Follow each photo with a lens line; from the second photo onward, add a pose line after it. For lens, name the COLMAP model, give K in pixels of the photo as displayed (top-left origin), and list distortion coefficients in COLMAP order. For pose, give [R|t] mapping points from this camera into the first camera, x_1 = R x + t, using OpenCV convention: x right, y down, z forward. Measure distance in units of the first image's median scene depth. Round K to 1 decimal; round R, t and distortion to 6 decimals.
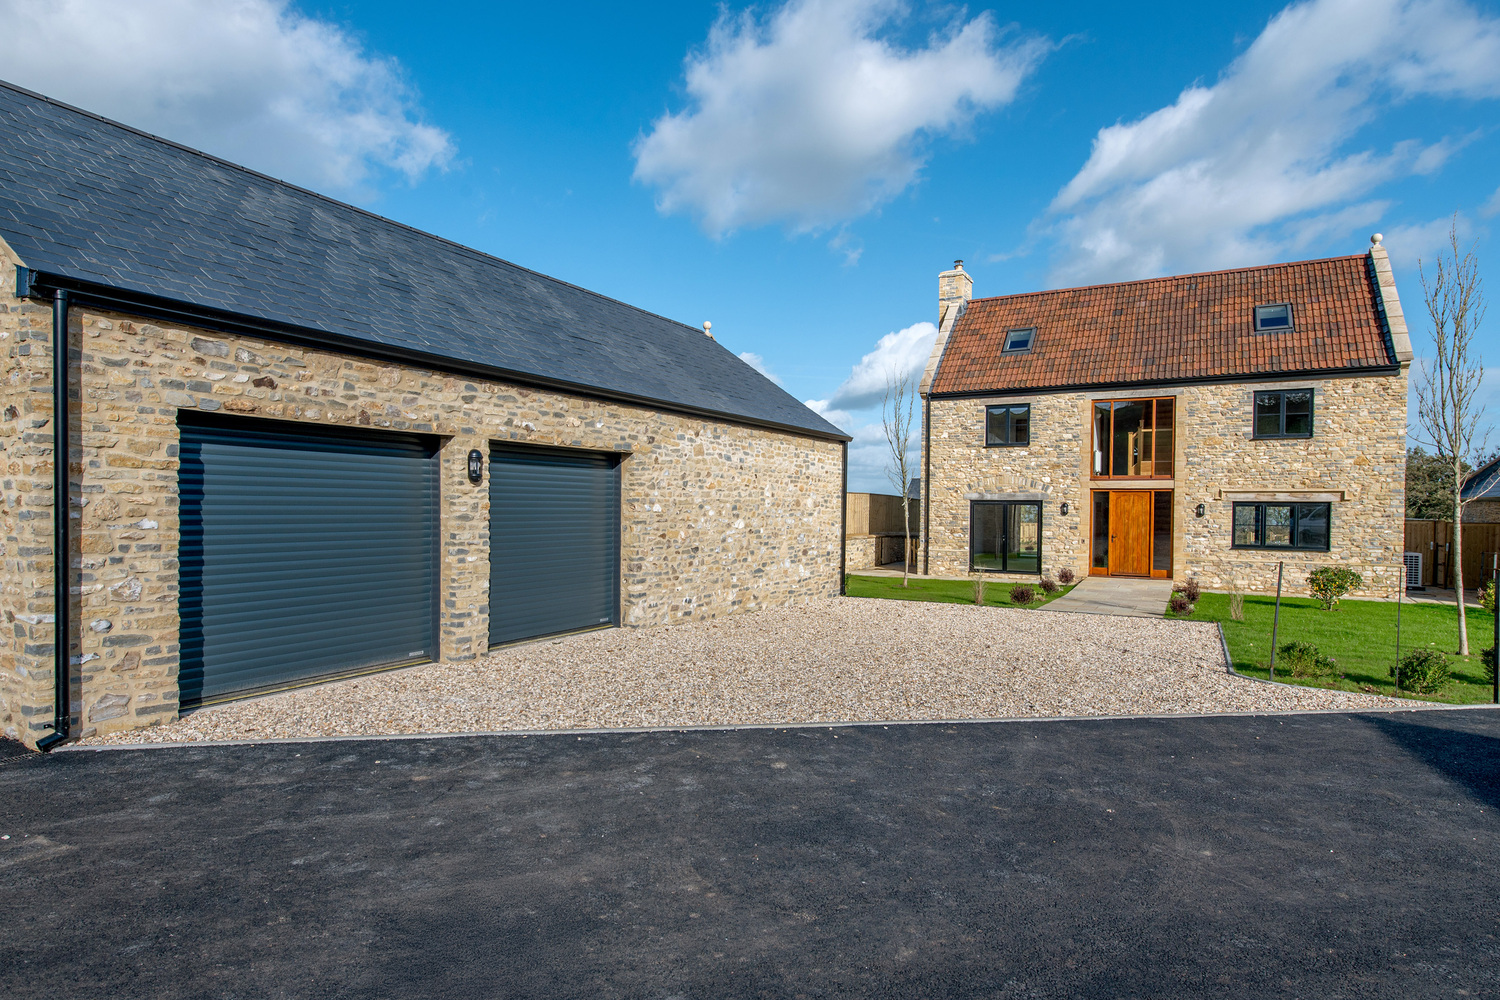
lens RADIAL K [[799.2, 0, 749.4], [0, 799.2, 499.8], [0, 0, 1]] dist [-0.007794, -0.001297]
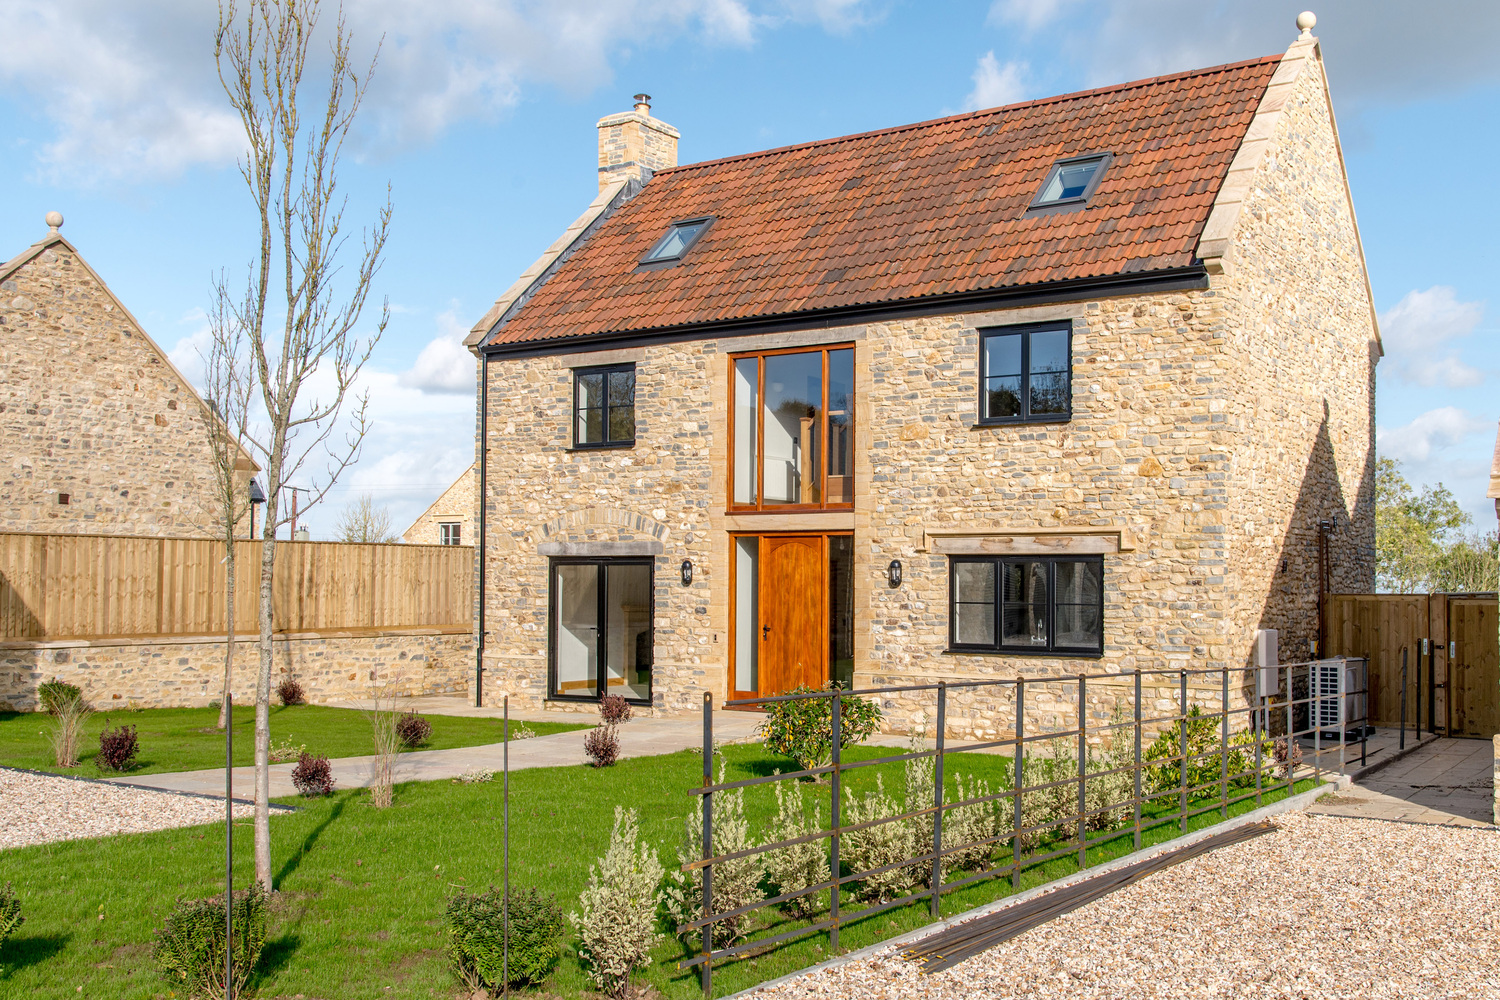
lens RADIAL K [[1441.9, 0, 750.4], [0, 1441.9, 503.0], [0, 0, 1]] dist [0.021788, 0.000000]
pose [[0.999617, -0.004120, -0.027383, 0.496163], [0.002837, 0.998904, -0.046727, 0.011005], [0.027545, 0.046631, 0.998532, 0.112020]]
